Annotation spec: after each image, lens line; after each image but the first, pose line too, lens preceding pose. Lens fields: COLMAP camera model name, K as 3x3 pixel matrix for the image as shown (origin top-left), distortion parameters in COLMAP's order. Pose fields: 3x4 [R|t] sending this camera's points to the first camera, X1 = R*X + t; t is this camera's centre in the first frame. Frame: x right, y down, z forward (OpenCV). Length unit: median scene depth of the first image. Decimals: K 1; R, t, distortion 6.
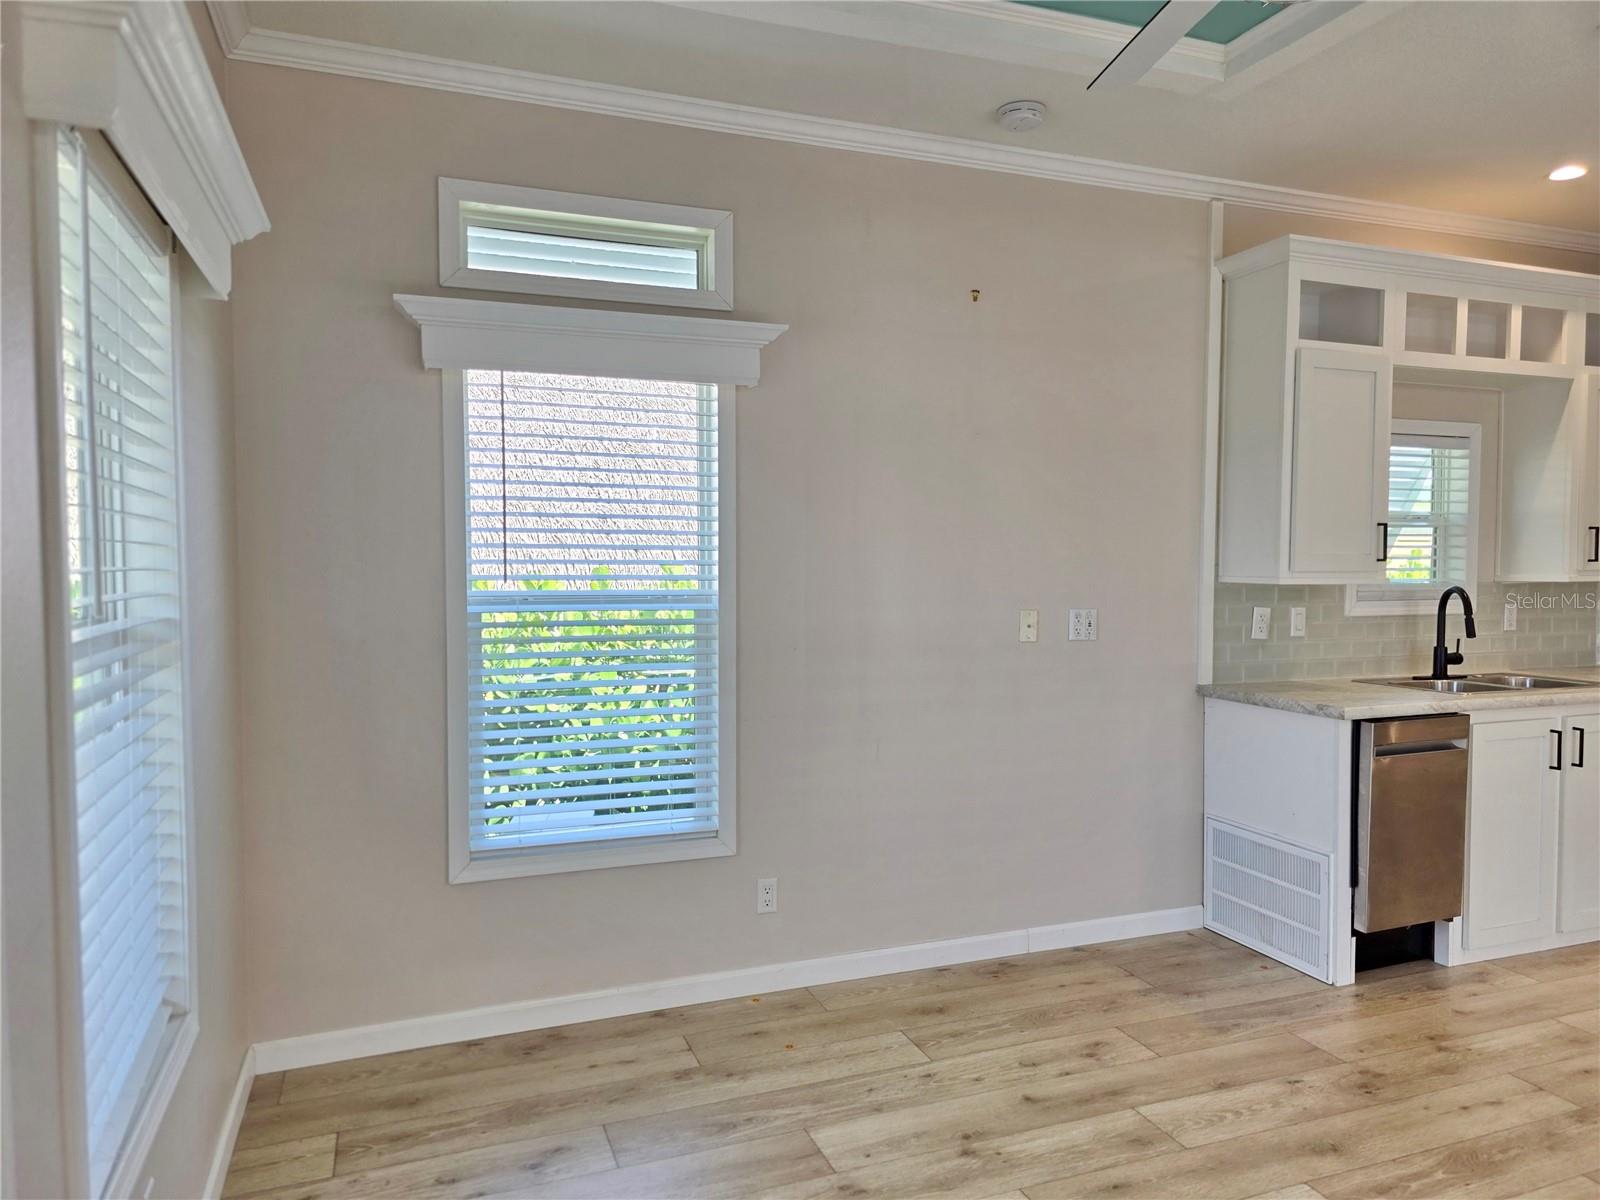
lens RADIAL K [[1103.0, 0, 785.7], [0, 1103.0, 598.5], [0, 0, 1]] dist [0.066286, -0.054418]
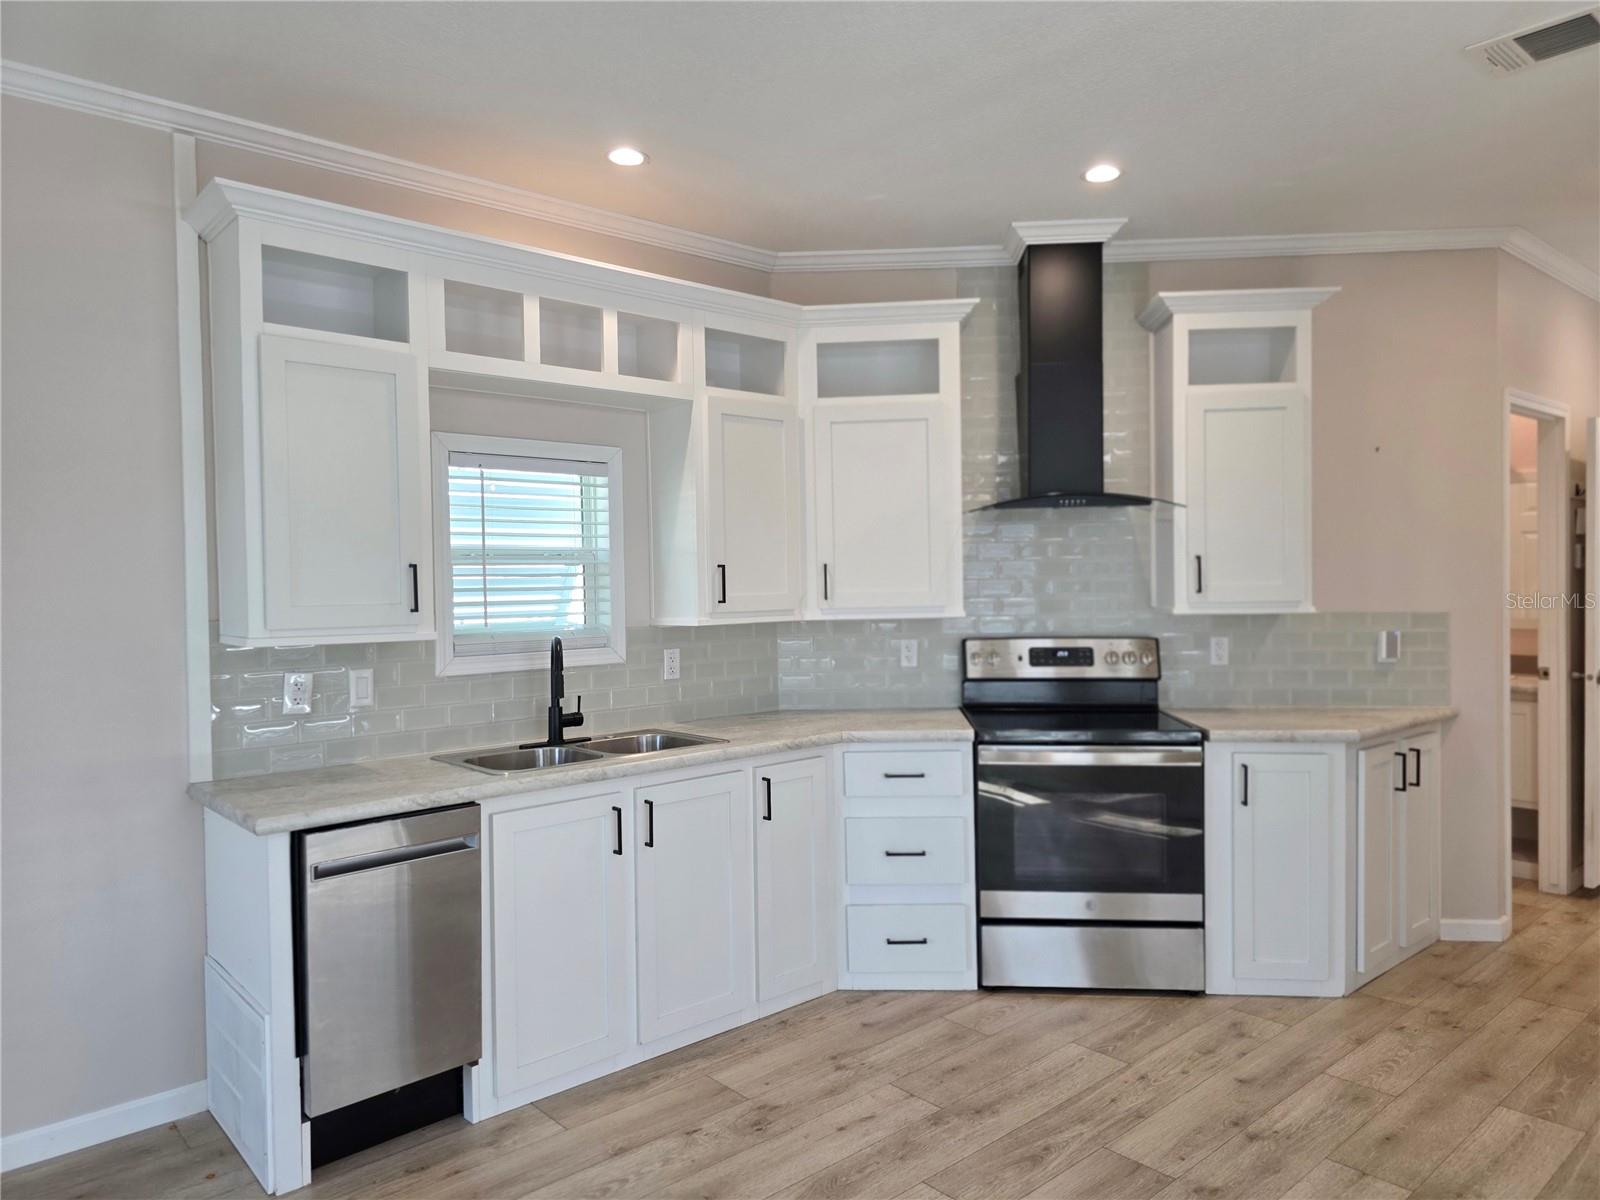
lens RADIAL K [[1073.4, 0, 818.6], [0, 1073.4, 604.1], [0, 0, 1]] dist [0.059117, -0.053797]
pose [[0.932715, -0.023369, 0.359855, 0.500348], [0.029607, 0.999492, -0.011833, -0.020229], [-0.359396, 0.021691, 0.932933, 0.171290]]
